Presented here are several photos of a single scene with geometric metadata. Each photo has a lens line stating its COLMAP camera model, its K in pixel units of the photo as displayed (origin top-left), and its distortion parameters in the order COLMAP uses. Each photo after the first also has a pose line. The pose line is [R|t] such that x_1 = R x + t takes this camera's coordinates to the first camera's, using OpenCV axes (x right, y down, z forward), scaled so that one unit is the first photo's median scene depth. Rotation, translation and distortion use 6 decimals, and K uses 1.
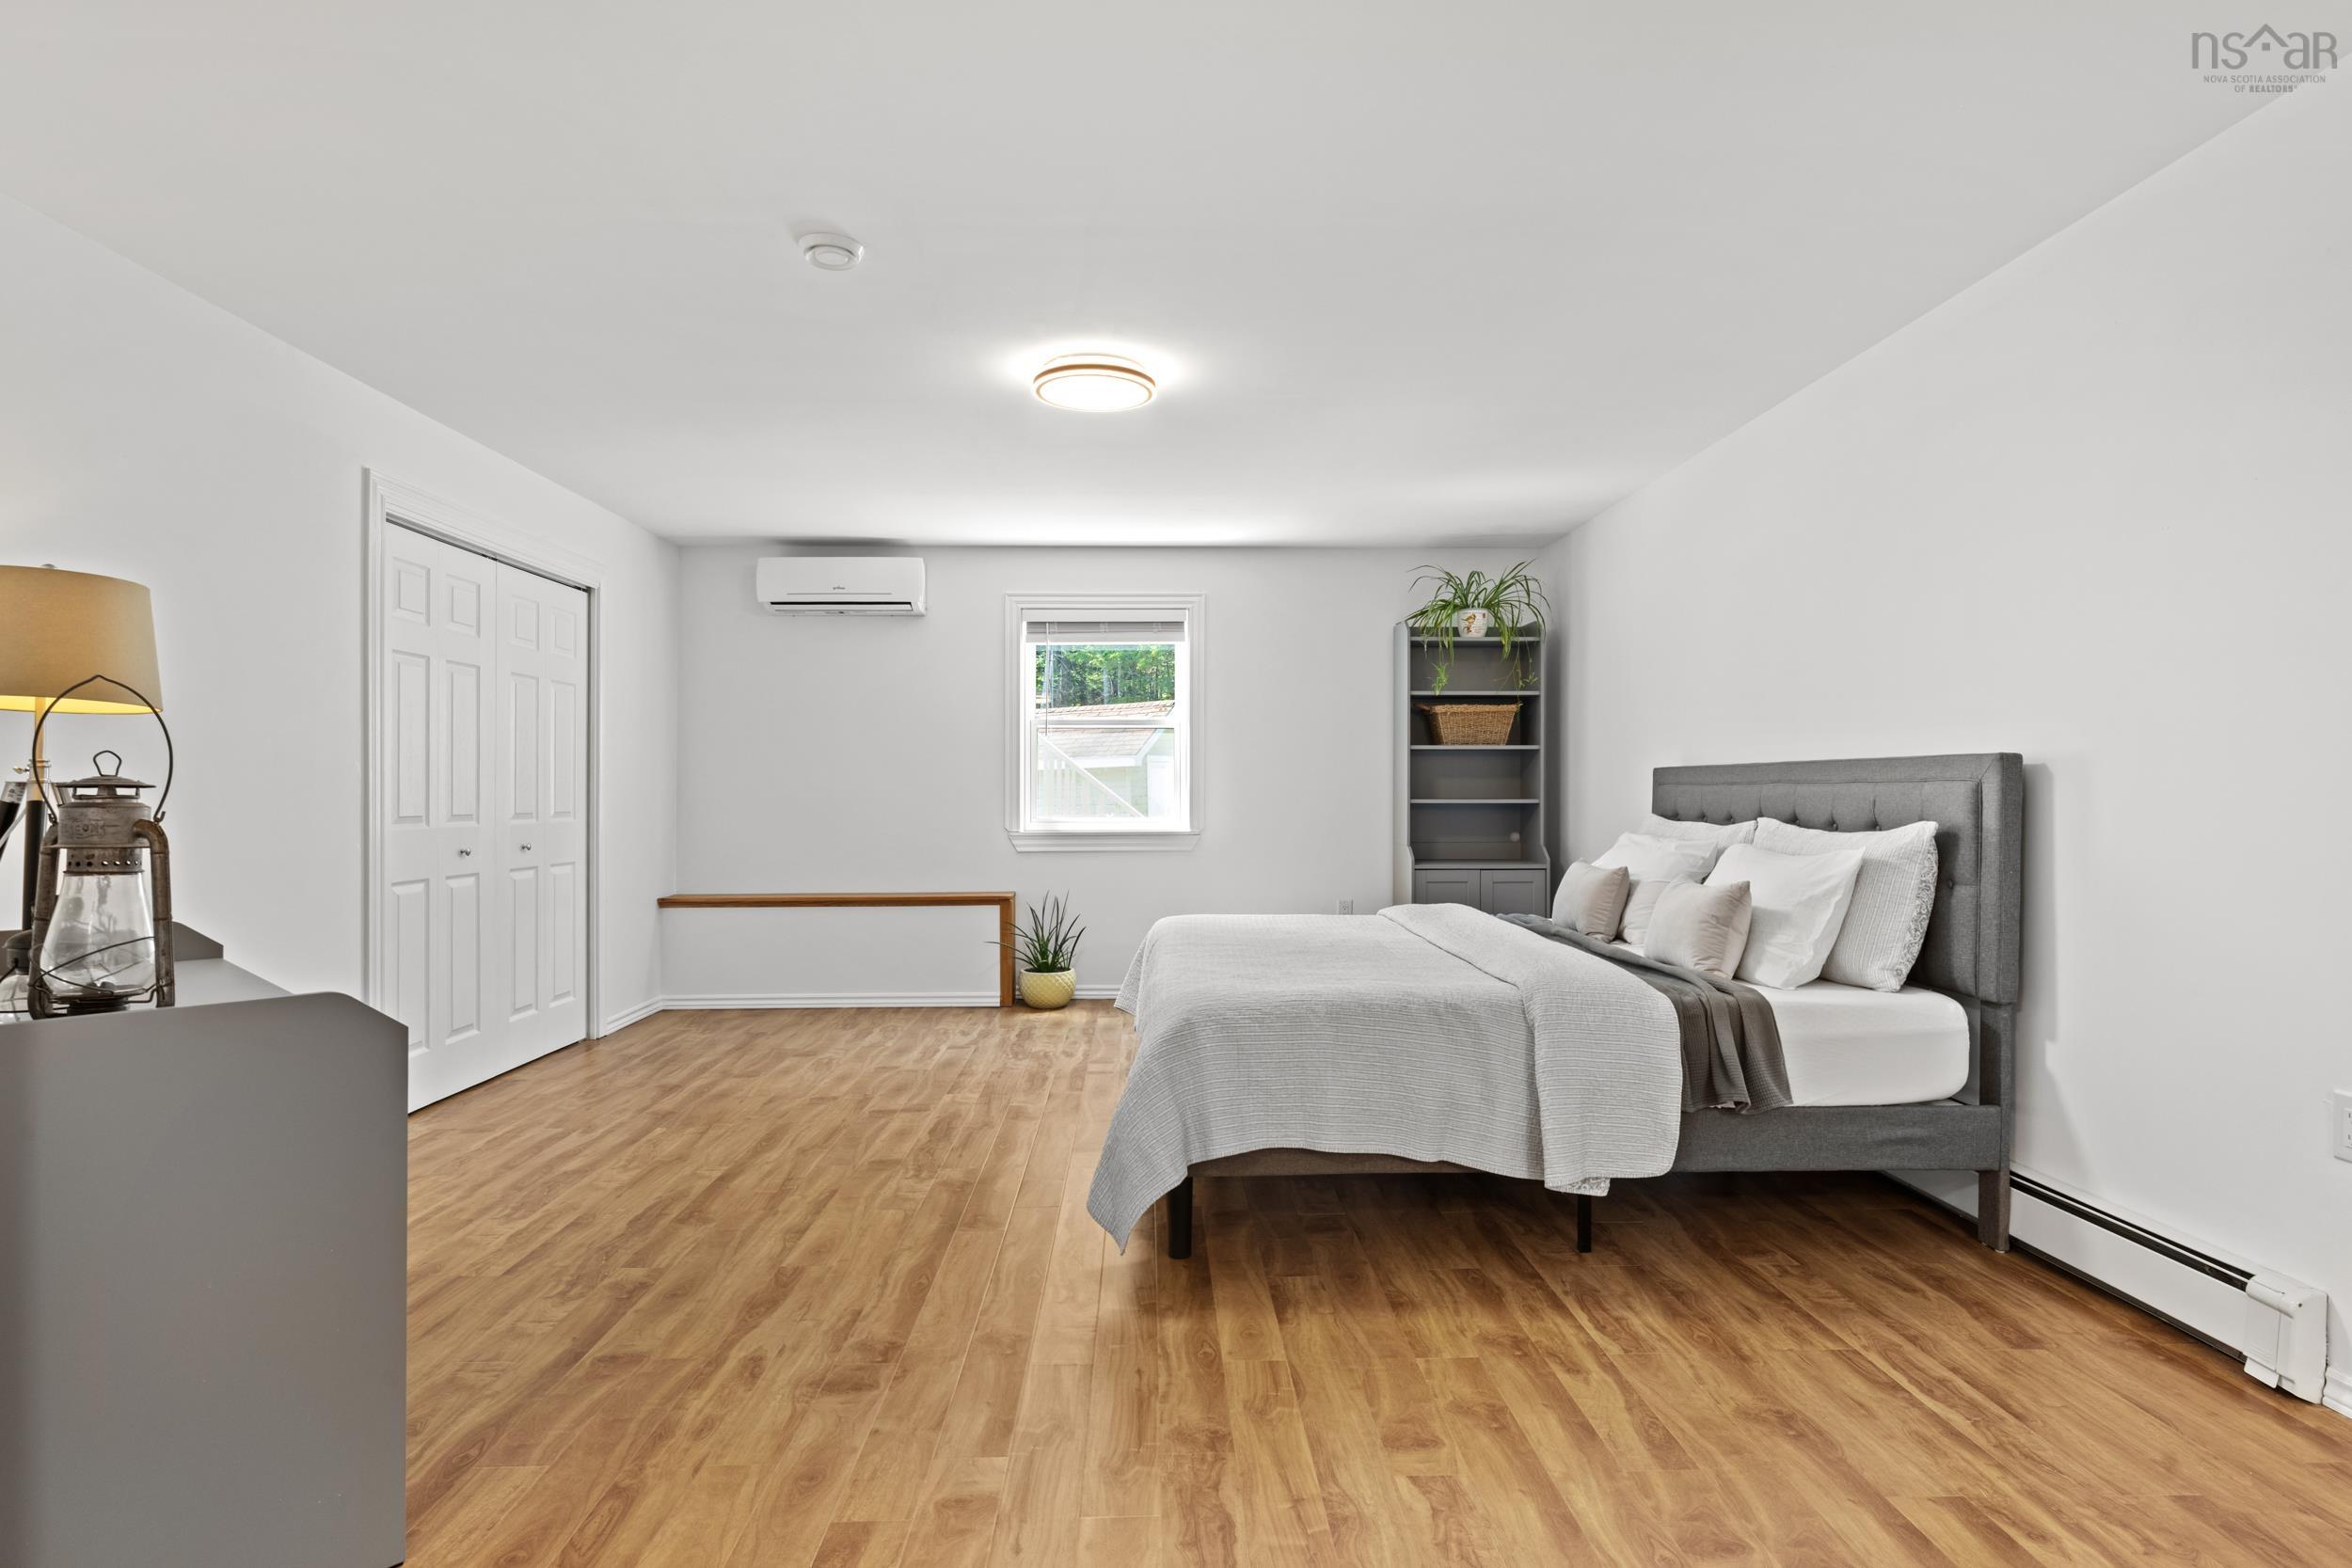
lens RADIAL K [[1251.5, 0, 1176.8], [0, 1251.5, 790.2], [0, 0, 1]] dist [0.001154, -0.000046]
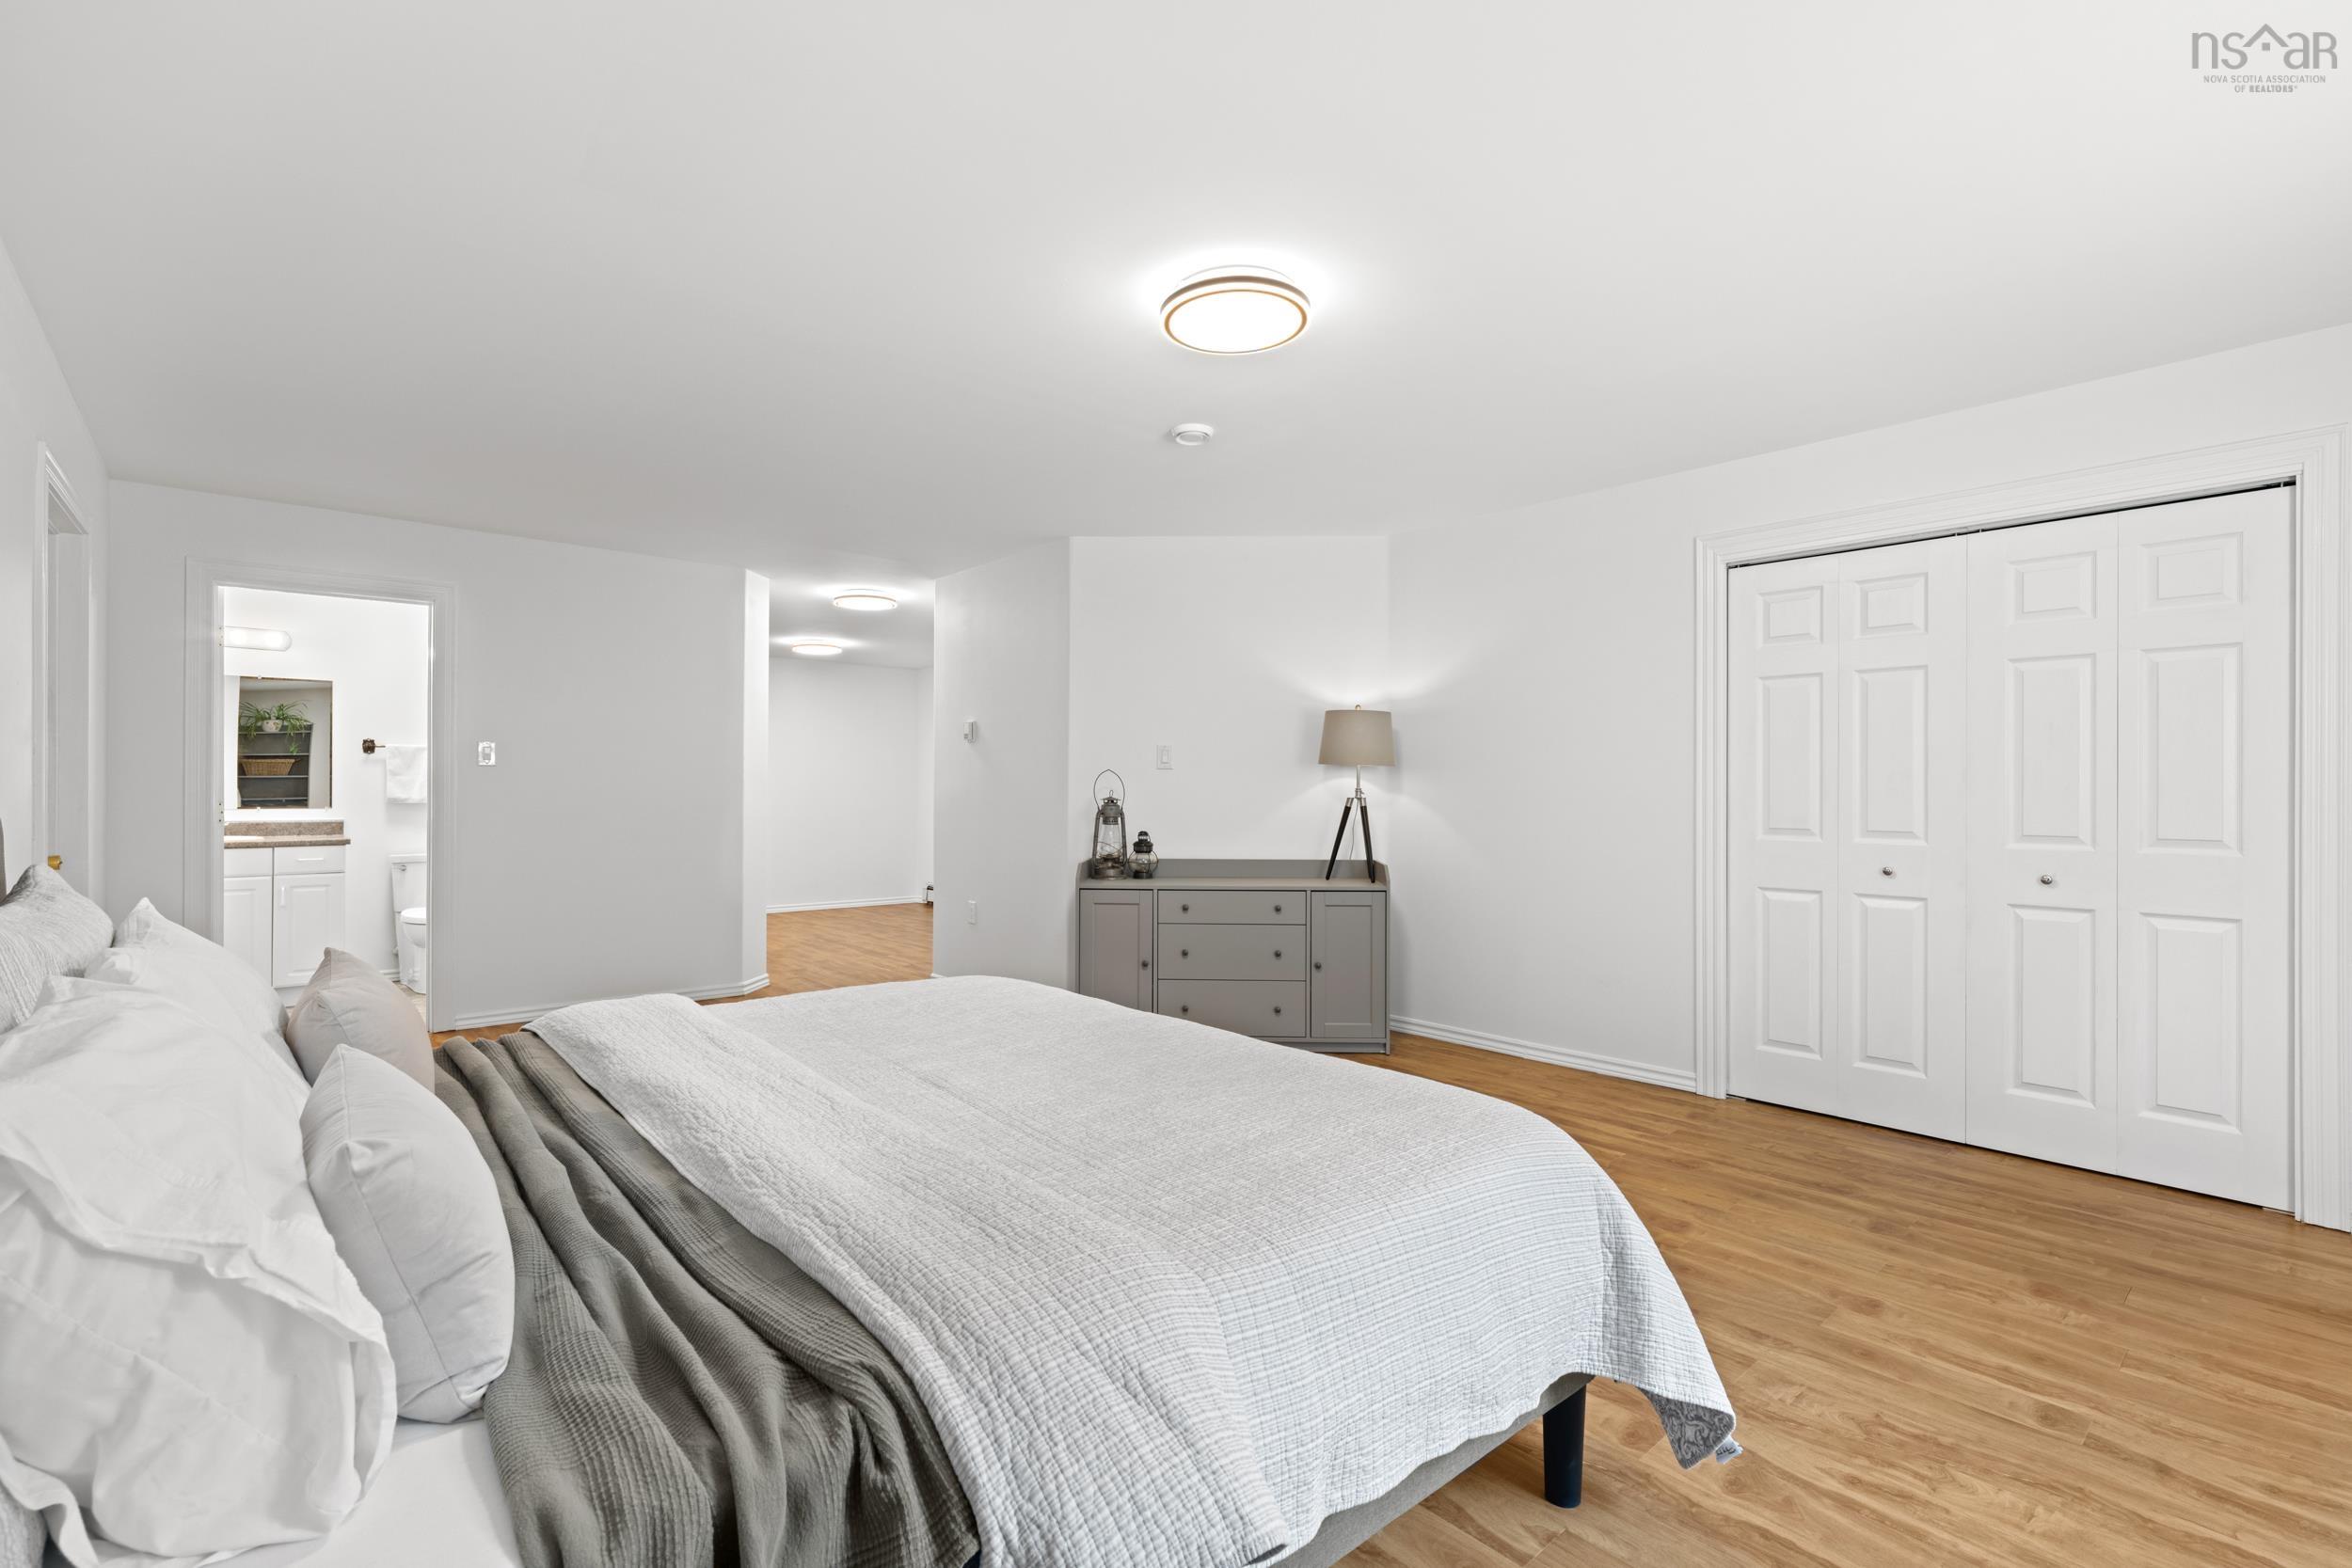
lens RADIAL K [[1071.5, 0, 1171.8], [0, 1071.5, 784.2], [0, 0, 1]] dist [0.000121, 0.000038]
pose [[-0.773289, -0.003472, -0.634044, 0.393046], [0.000040, 0.999985, -0.005525, -0.013101], [0.634053, -0.004297, -0.773278, 1.436996]]
